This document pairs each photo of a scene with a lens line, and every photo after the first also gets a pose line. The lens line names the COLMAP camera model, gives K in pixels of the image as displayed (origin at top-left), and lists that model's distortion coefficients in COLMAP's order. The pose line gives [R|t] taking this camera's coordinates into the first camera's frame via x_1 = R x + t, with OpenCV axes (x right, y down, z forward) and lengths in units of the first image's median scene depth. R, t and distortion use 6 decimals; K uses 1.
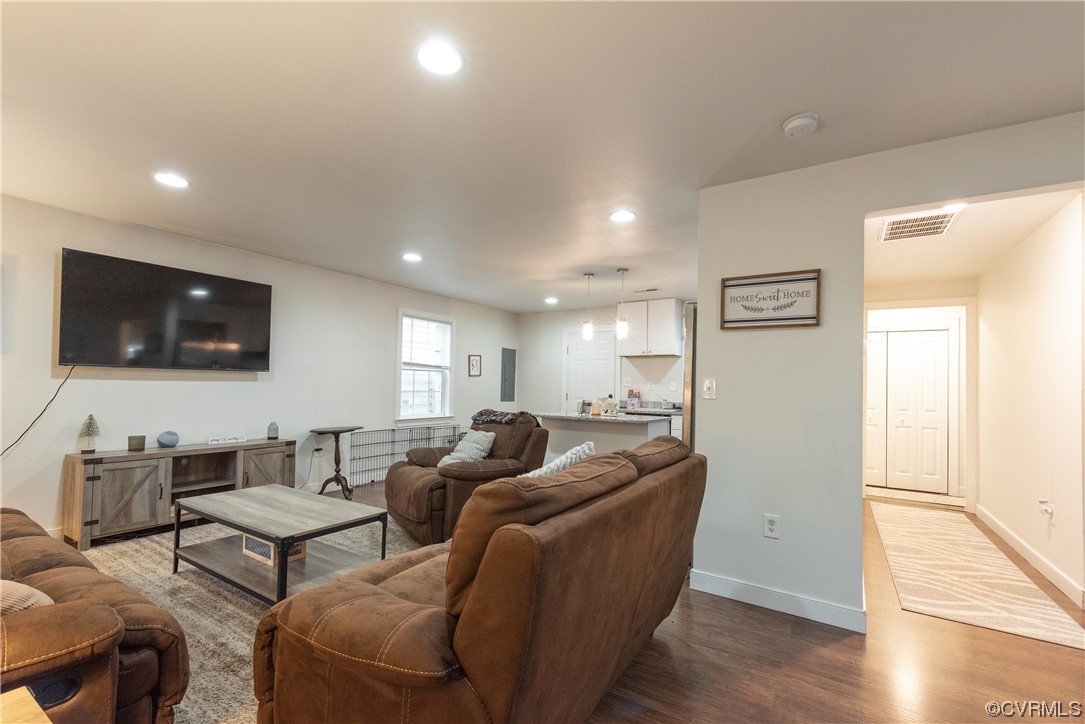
lens RADIAL K [[479.1, 0, 533.6], [0, 479.1, 372.4], [0, 0, 1]] dist [0.018672, -0.005921]
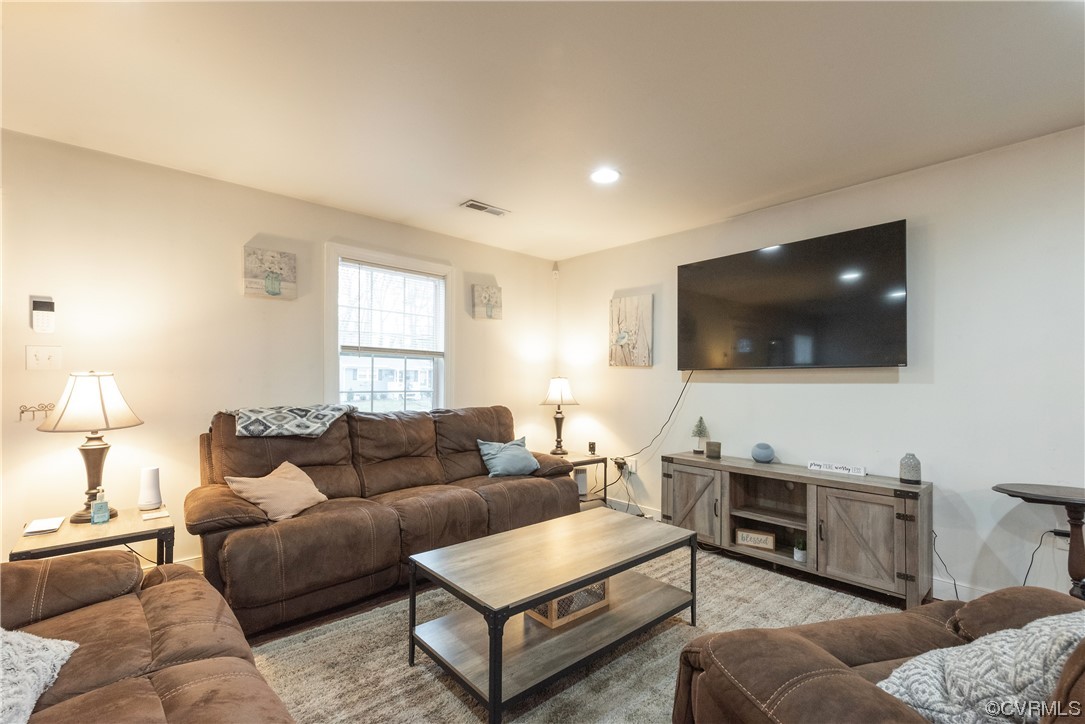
lens RADIAL K [[479.1, 0, 534.8], [0, 479.1, 374.9], [0, 0, 1]] dist [0.018672, -0.005921]
pose [[-0.262732, -0.032028, -0.964337, 0.182028], [0.017712, 0.999120, -0.038009, 0.030822], [0.964706, -0.027066, -0.261934, 0.945857]]
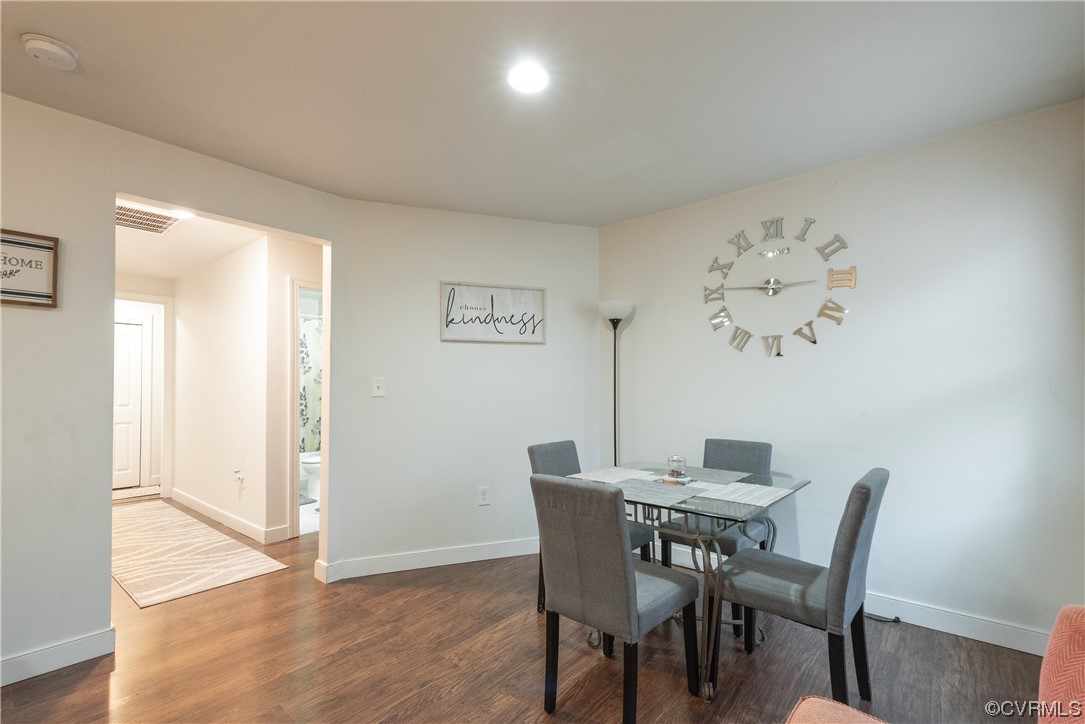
lens RADIAL K [[479.1, 0, 534.0], [0, 479.1, 382.0], [0, 0, 1]] dist [0.018672, -0.005921]
pose [[0.138402, -0.011771, 0.990306, -0.074482], [-0.021047, 0.999669, 0.014823, -0.001452], [-0.990152, -0.022895, 0.138108, 0.065008]]
